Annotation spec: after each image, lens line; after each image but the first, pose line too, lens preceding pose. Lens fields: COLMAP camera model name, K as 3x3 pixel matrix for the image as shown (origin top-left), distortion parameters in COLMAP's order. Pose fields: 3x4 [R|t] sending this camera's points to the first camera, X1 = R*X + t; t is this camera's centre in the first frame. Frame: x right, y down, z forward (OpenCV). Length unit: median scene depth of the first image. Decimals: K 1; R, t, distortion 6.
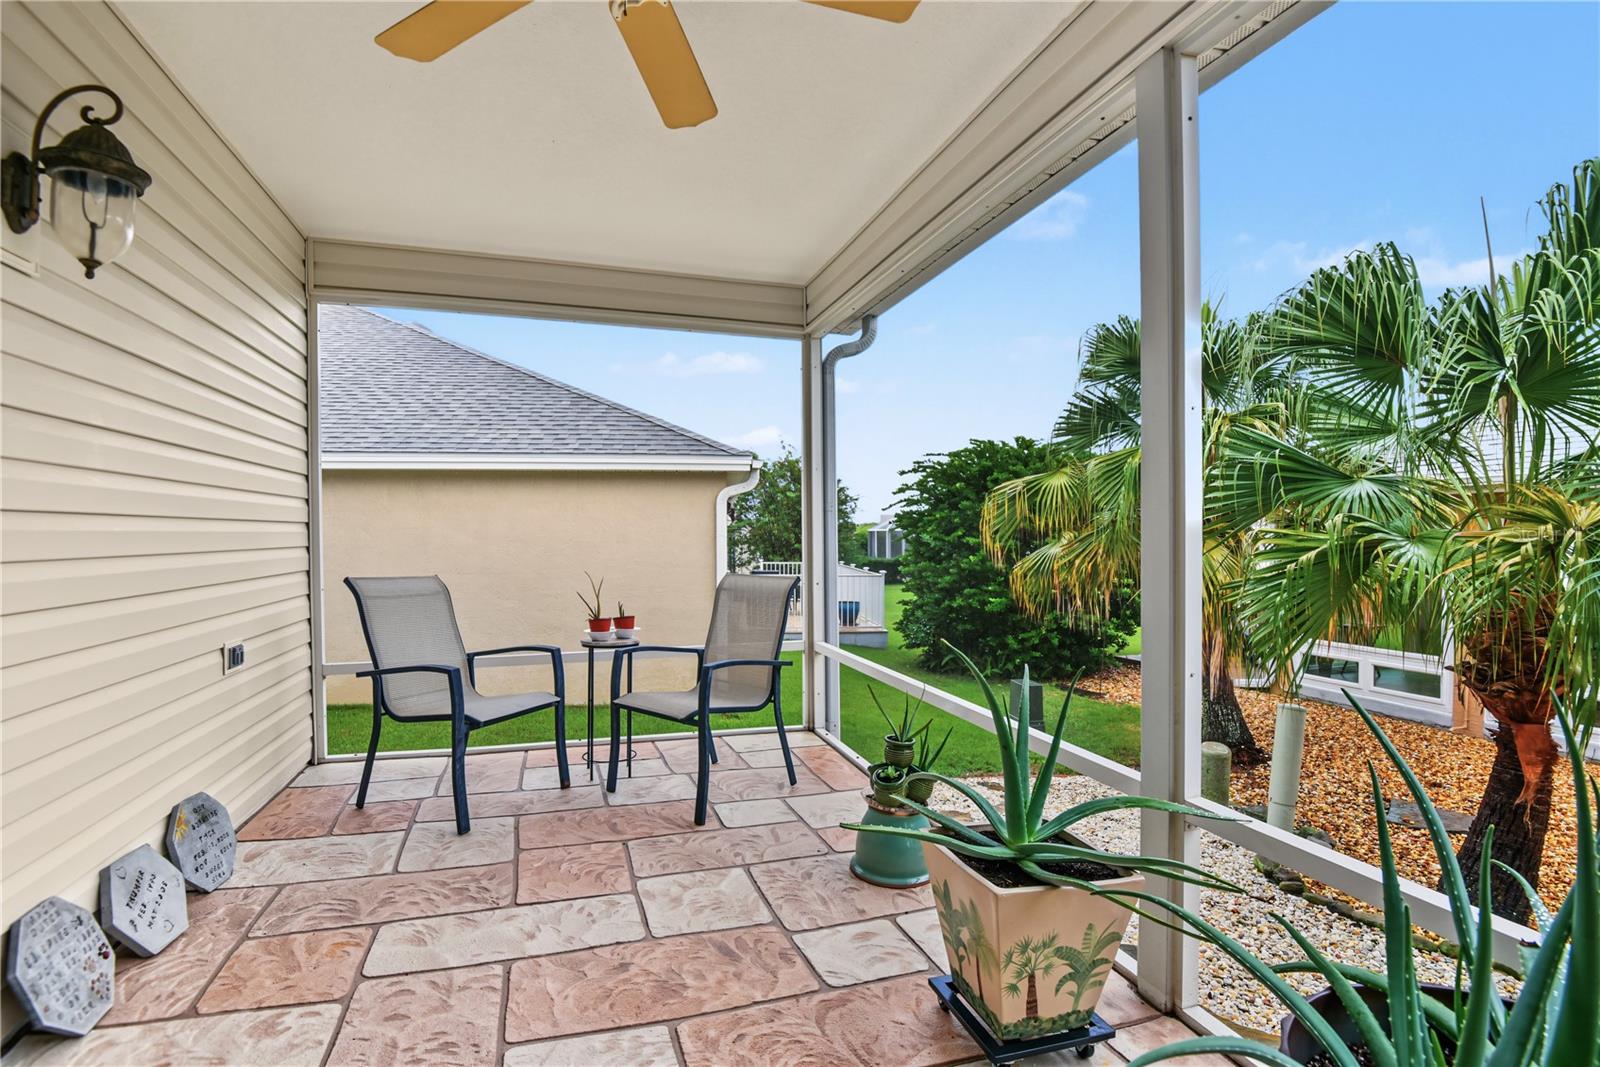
lens RADIAL K [[761.7, 0, 795.0], [0, 761.7, 529.2], [0, 0, 1]] dist [-0.000338, -0.021625]
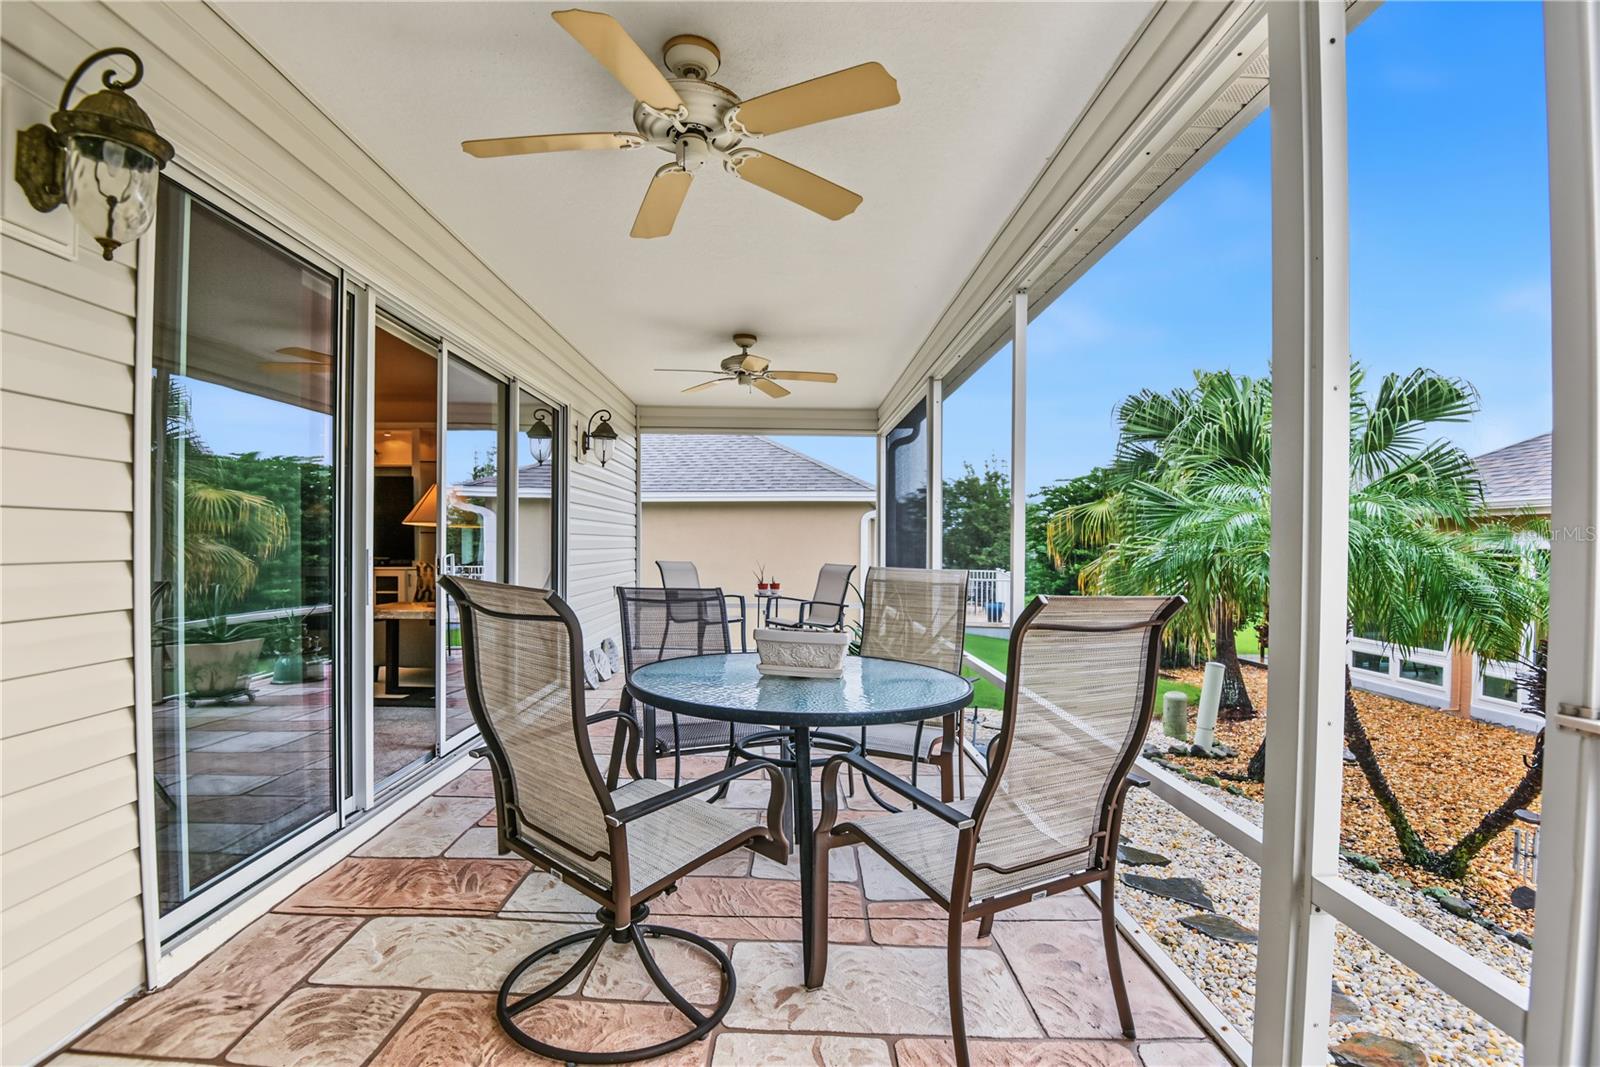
lens RADIAL K [[761.7, 0, 795.0], [0, 761.7, 529.2], [0, 0, 1]] dist [-0.000338, -0.021625]
pose [[0.960374, 0.005822, -0.278652, 0.348992], [-0.009687, 0.999875, -0.012493, -0.006364], [0.278545, 0.014697, 0.960311, -0.841931]]
